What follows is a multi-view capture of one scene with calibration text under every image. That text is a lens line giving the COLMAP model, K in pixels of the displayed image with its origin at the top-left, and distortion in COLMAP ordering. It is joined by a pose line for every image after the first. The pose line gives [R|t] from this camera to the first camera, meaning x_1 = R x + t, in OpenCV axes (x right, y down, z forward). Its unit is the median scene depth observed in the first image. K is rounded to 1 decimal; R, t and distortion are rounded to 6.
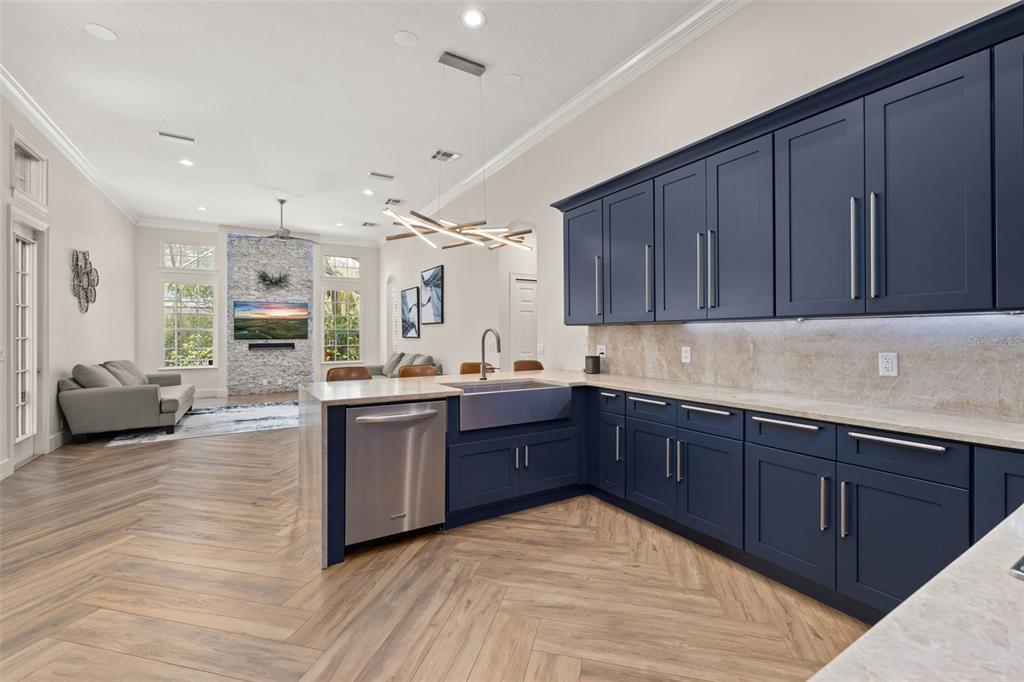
lens RADIAL K [[432.4, 0, 509.3], [0, 432.4, 333.0], [0, 0, 1]] dist [0.001428, 0.000914]
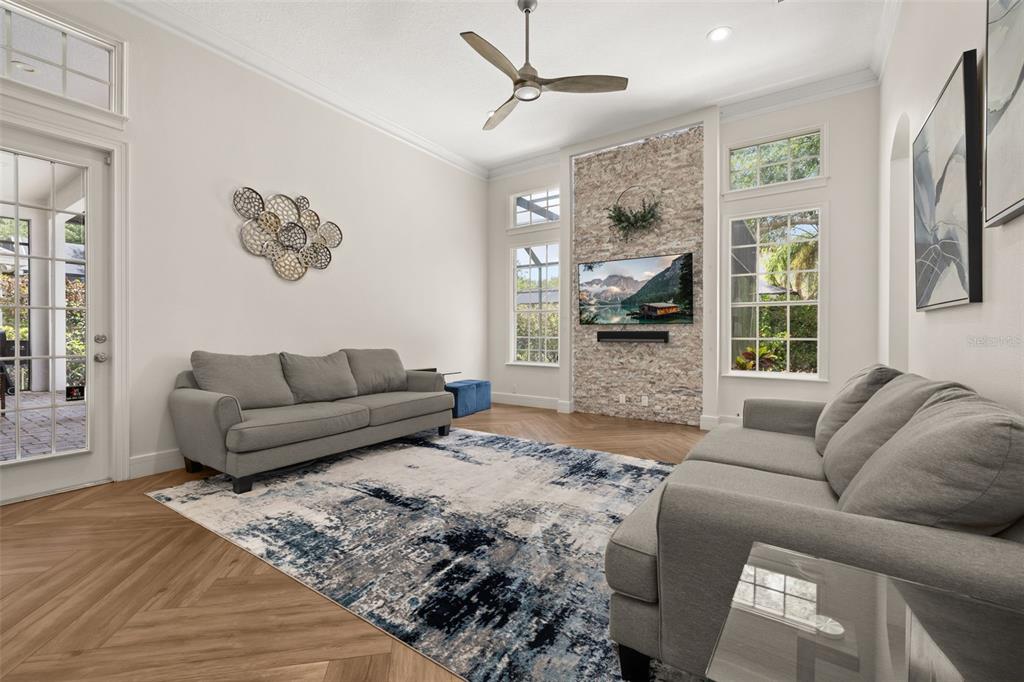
lens RADIAL K [[432.4, 0, 512.3], [0, 432.4, 333.4], [0, 0, 1]] dist [0.001428, 0.000914]
pose [[0.416574, 0.008828, -0.909059, -0.103937], [-0.000138, 0.999953, 0.009647, 0.021676], [0.909102, -0.003893, 0.416556, 0.645959]]
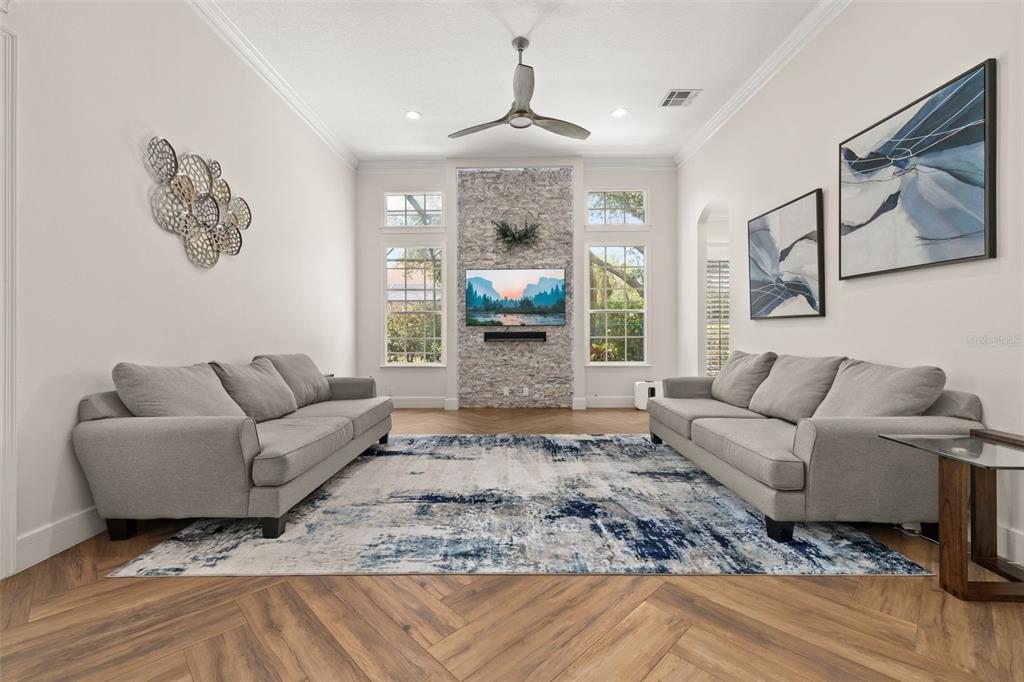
lens RADIAL K [[432.4, 0, 510.5], [0, 432.4, 330.2], [0, 0, 1]] dist [0.001428, 0.000914]
pose [[0.852361, -0.000365, -0.522953, -0.221680], [0.001297, 0.999998, 0.001415, 0.020769], [0.522952, -0.001884, 0.852360, 0.457492]]
